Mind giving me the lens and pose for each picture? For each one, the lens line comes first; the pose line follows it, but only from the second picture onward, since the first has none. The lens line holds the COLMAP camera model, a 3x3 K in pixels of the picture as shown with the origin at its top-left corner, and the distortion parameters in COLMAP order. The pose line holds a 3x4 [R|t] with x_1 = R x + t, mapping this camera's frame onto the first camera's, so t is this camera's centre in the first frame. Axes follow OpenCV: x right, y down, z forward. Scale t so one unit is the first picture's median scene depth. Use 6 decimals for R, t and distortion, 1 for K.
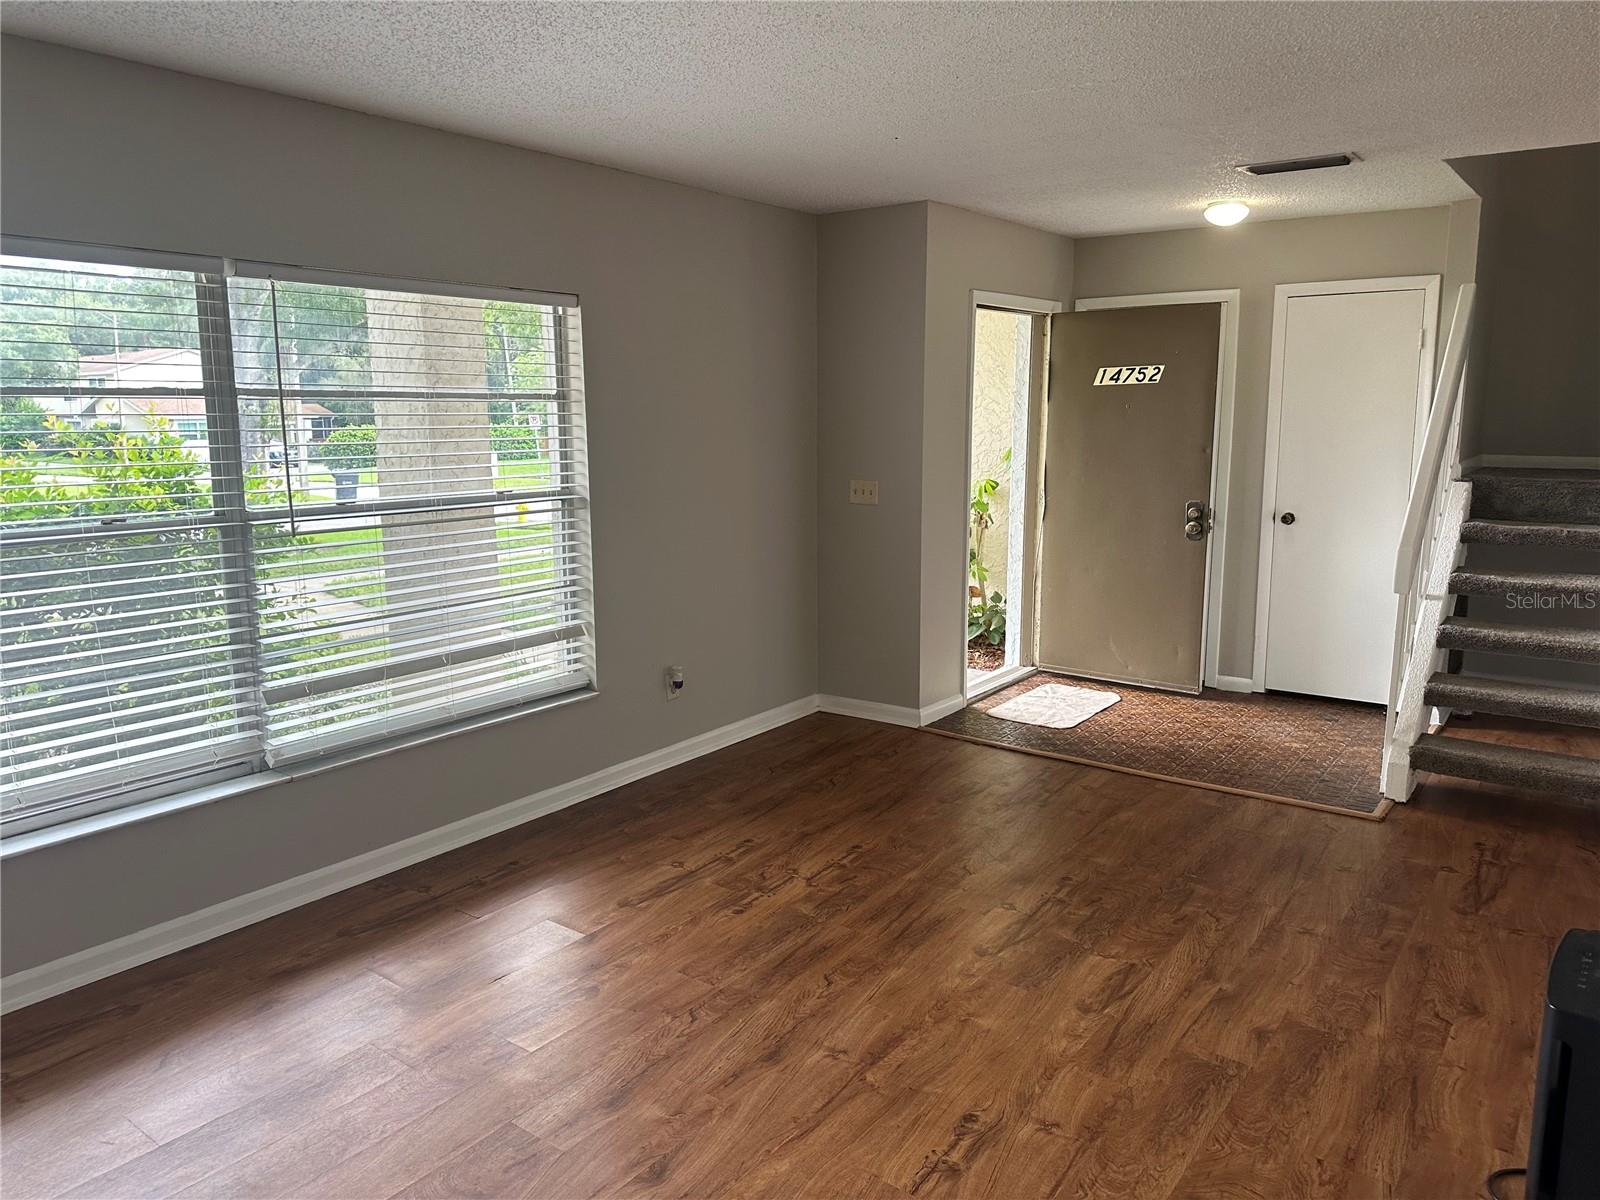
lens RADIAL K [[1119.0, 0, 799.2], [0, 1119.0, 596.2], [0, 0, 1]] dist [0.057662, -0.072820]
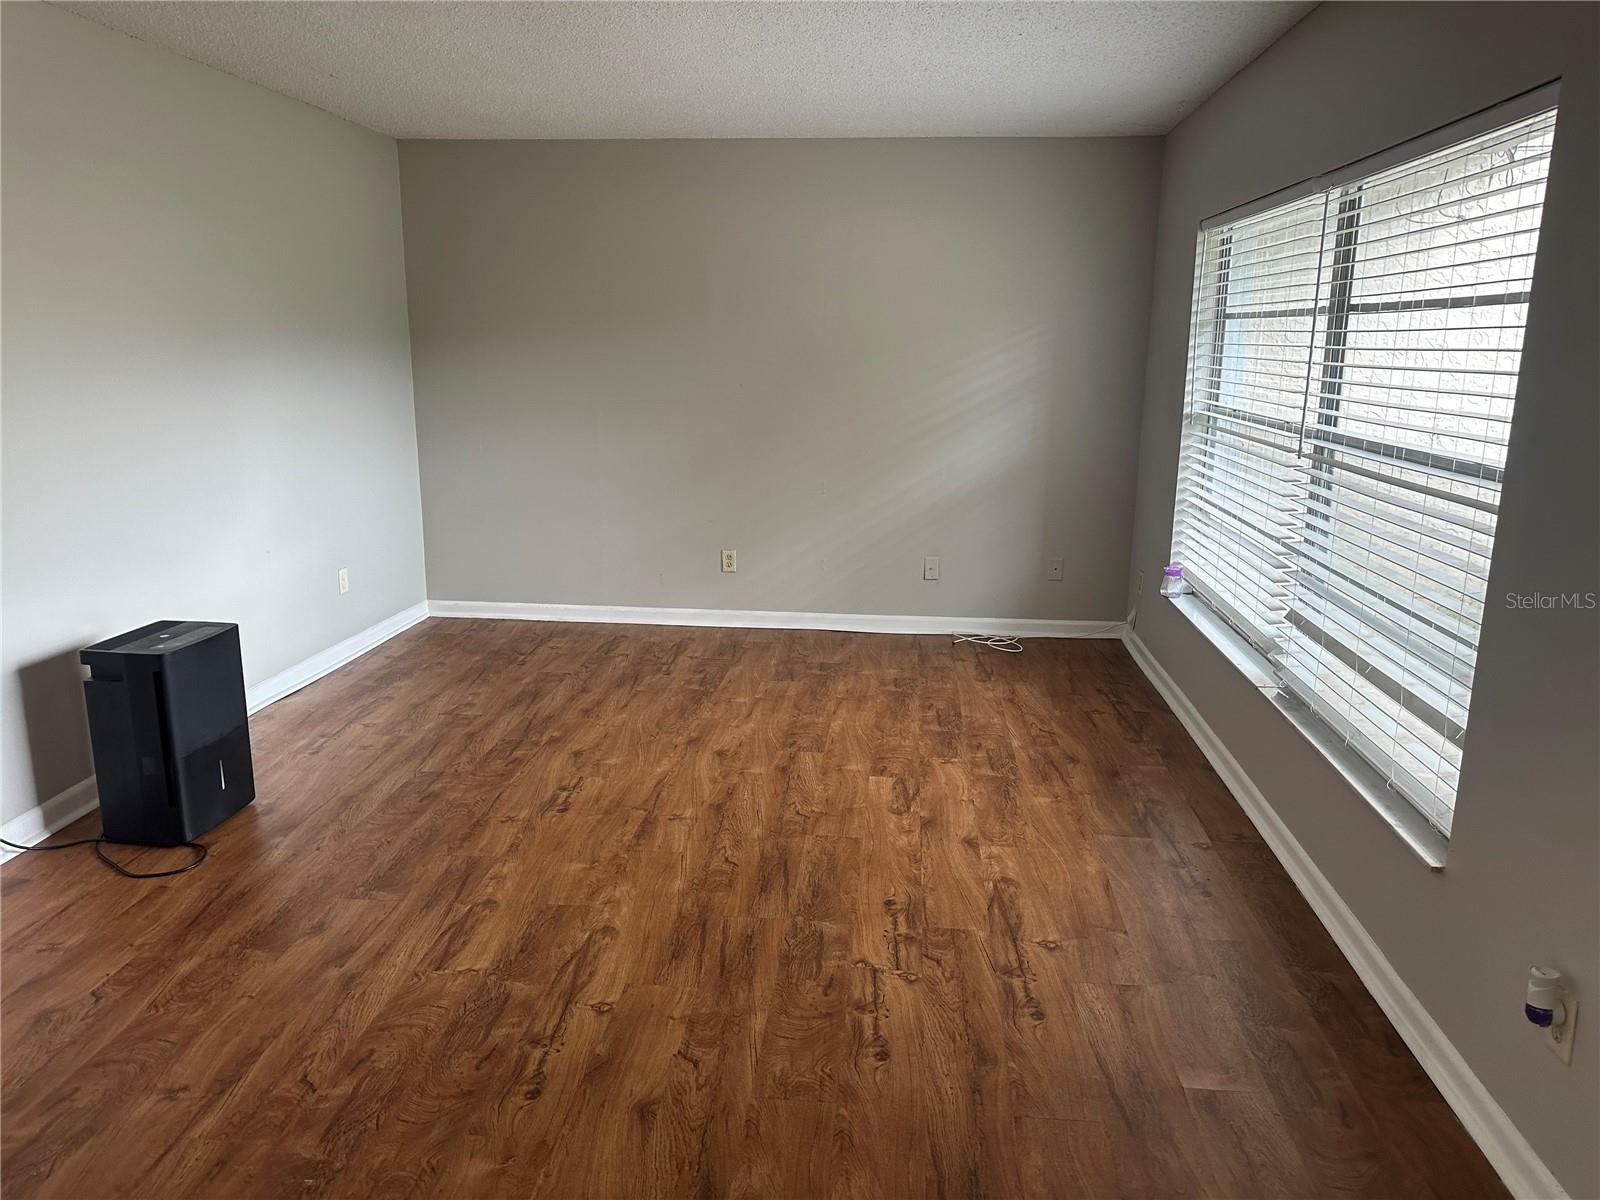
lens RADIAL K [[1119.0, 0, 767.0], [0, 1119.0, 551.1], [0, 0, 1]] dist [0.057662, -0.072820]
pose [[-0.867873, 0.091371, -0.488311, 0.472599], [-0.091110, 0.936993, 0.337257, -0.285874], [0.488359, 0.337186, -0.804867, 1.720473]]
